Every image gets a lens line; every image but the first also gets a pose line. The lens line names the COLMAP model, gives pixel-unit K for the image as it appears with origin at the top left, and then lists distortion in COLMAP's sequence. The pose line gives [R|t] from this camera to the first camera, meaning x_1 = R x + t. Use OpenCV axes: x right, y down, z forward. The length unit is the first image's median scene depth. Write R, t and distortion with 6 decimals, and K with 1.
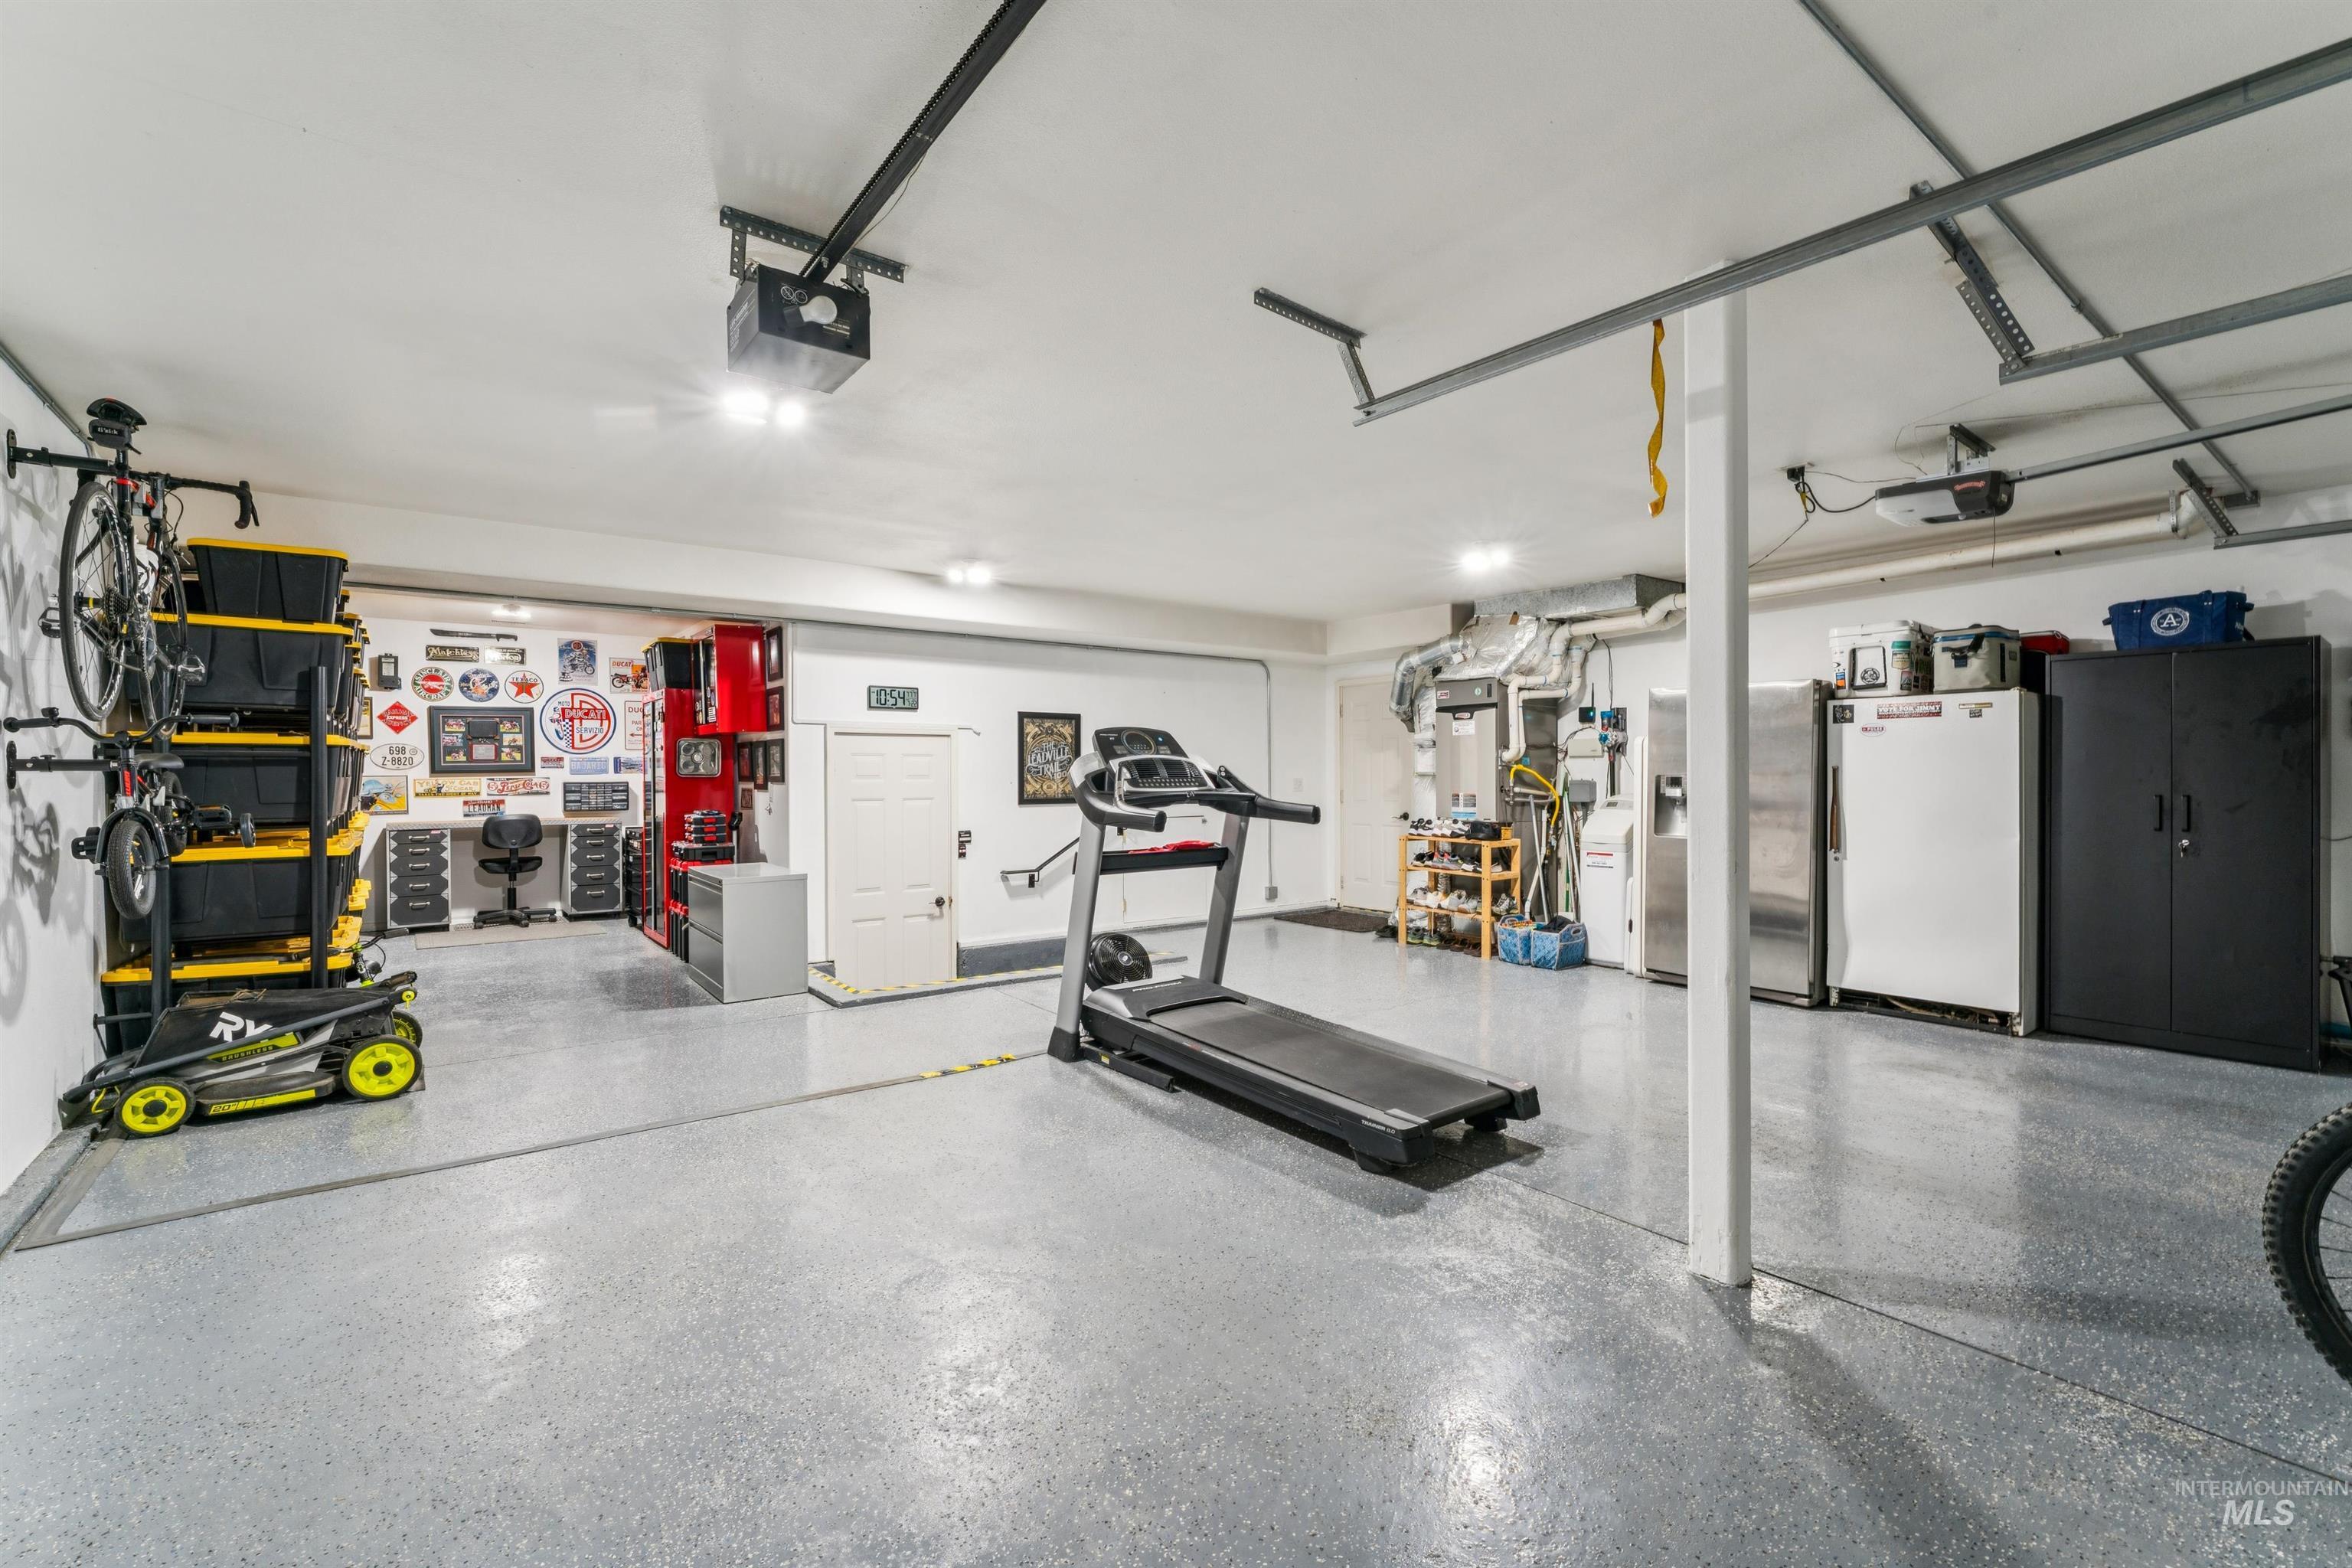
lens RADIAL K [[1022.7, 0, 1182.0], [0, 1022.7, 779.4], [0, 0, 1]] dist [-0.000021, -0.000250]
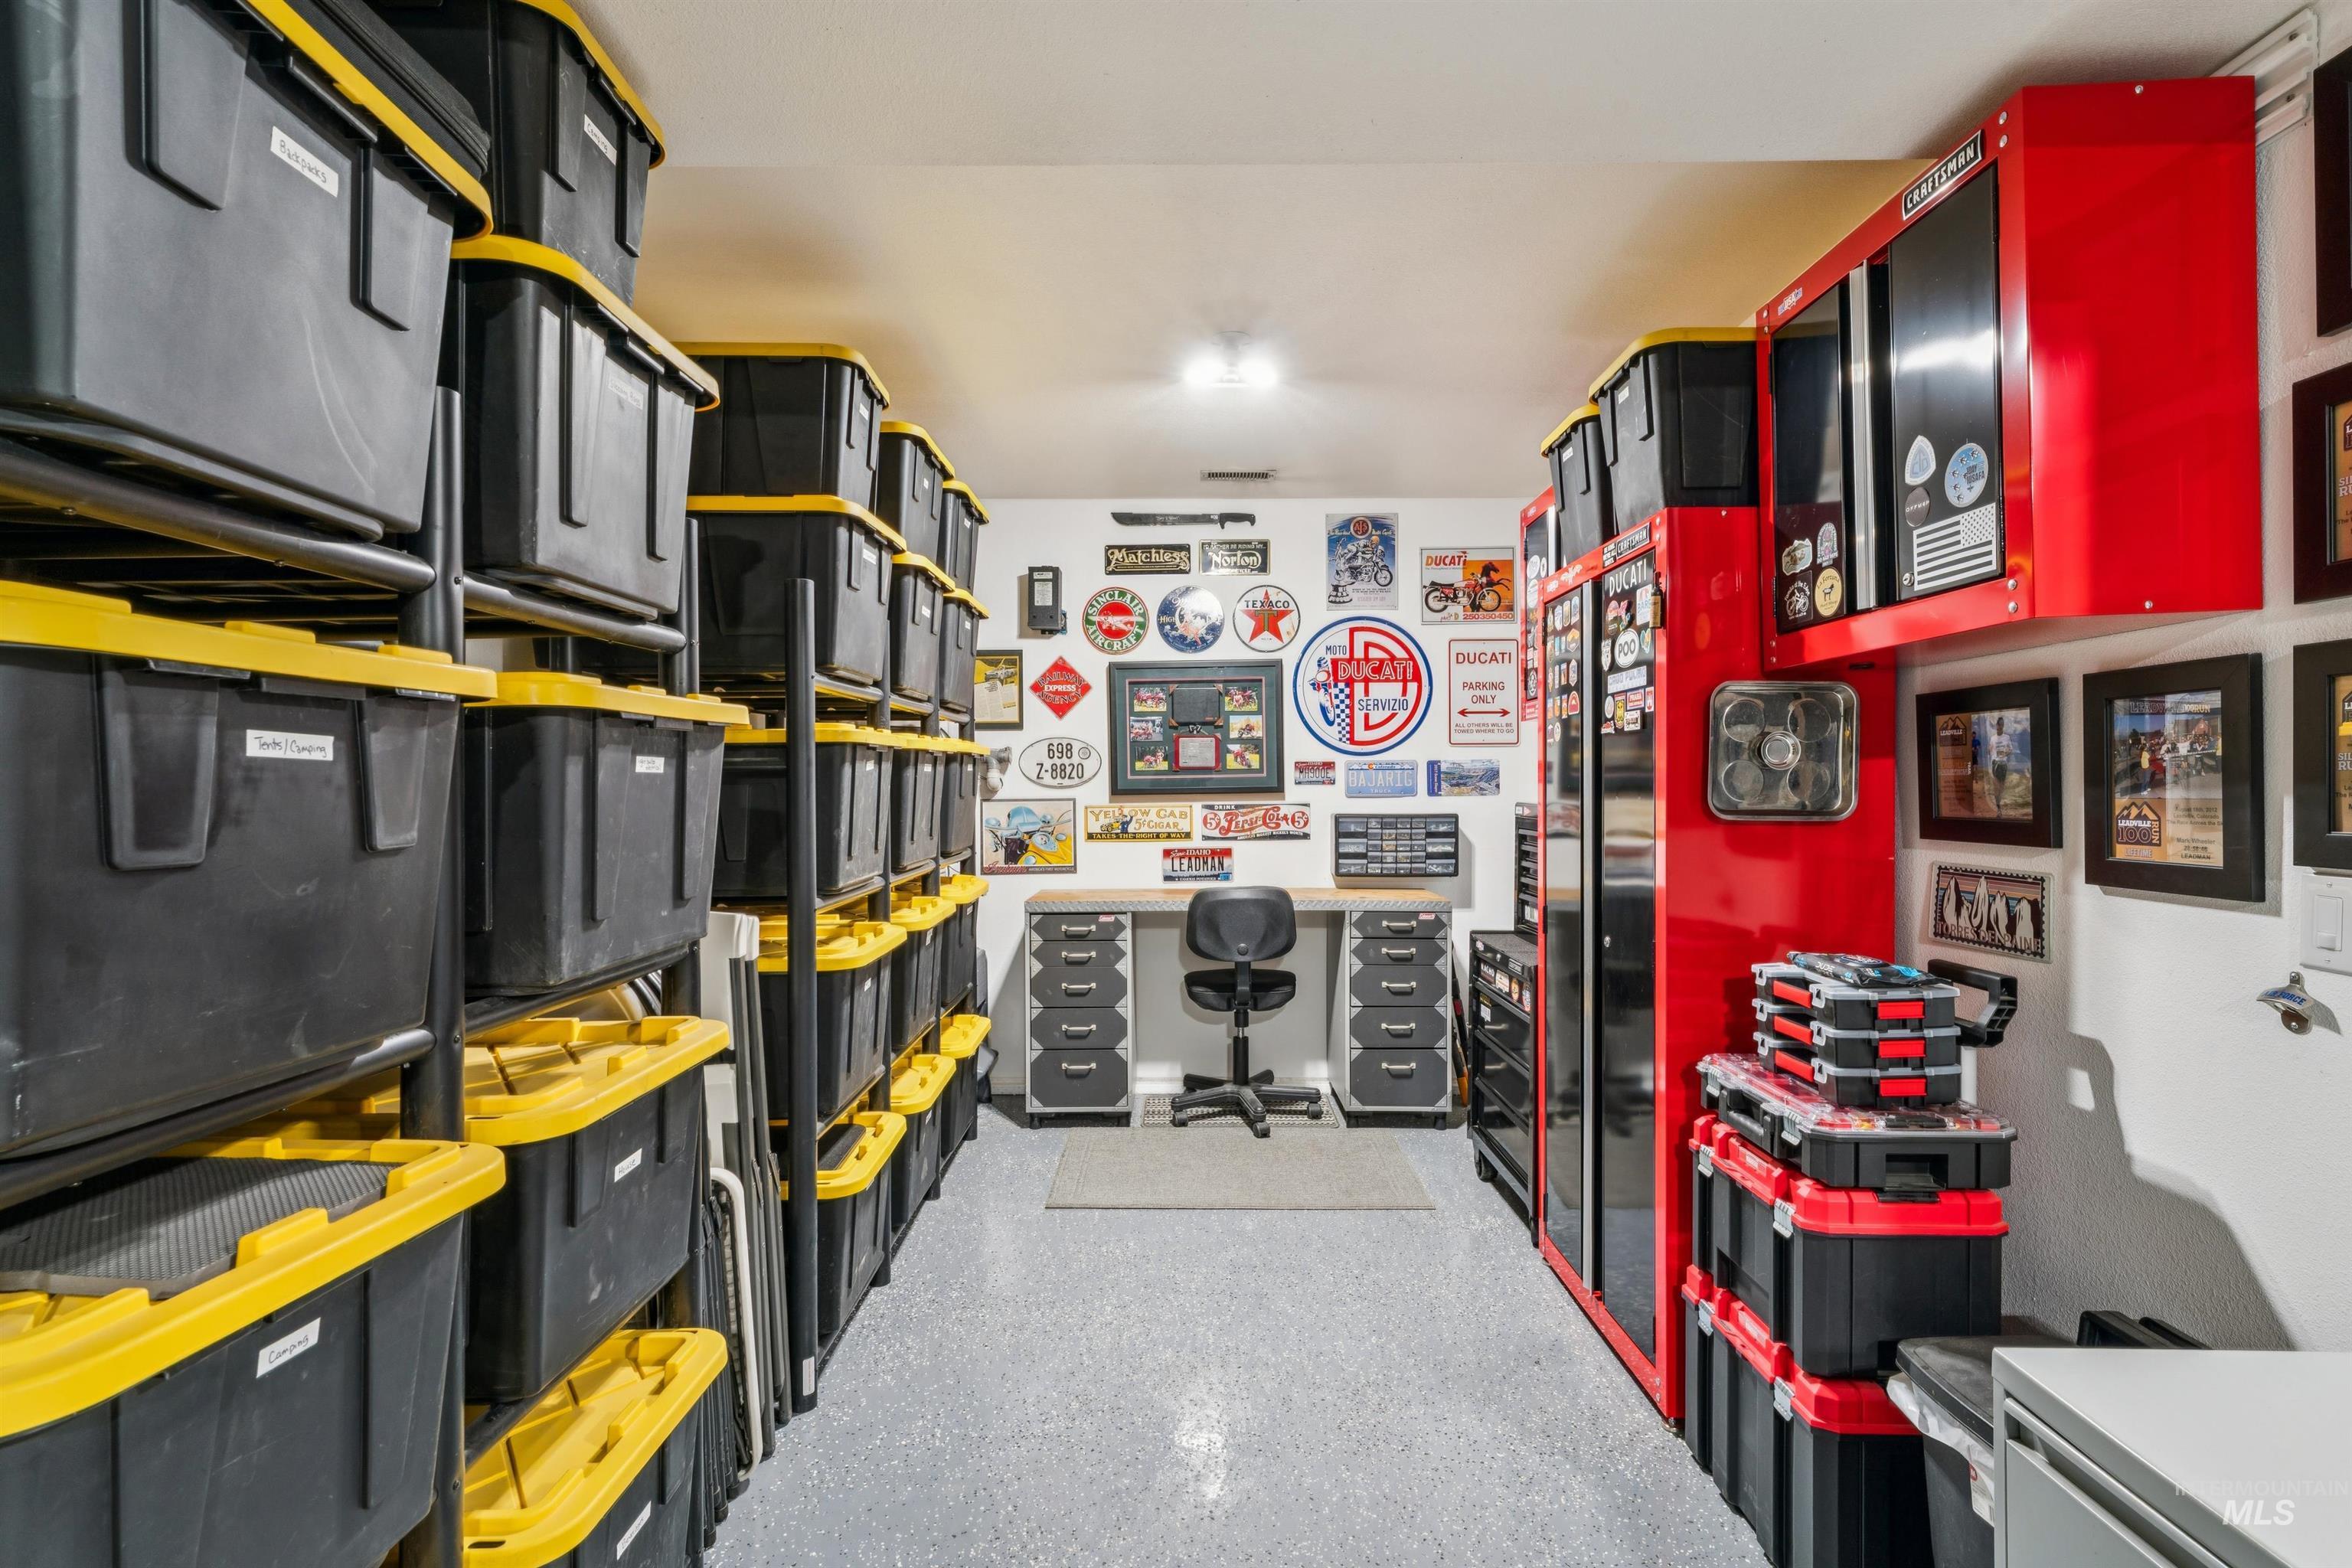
lens RADIAL K [[1046.8, 0, 1177.8], [0, 1046.8, 783.4], [0, 0, 1]] dist [-0.002981, 0.000057]
pose [[0.782355, 0.000254, -0.622833, -0.371975], [-0.006307, 0.999952, -0.007514, -0.007696], [0.622801, 0.009807, 0.782319, 0.594718]]
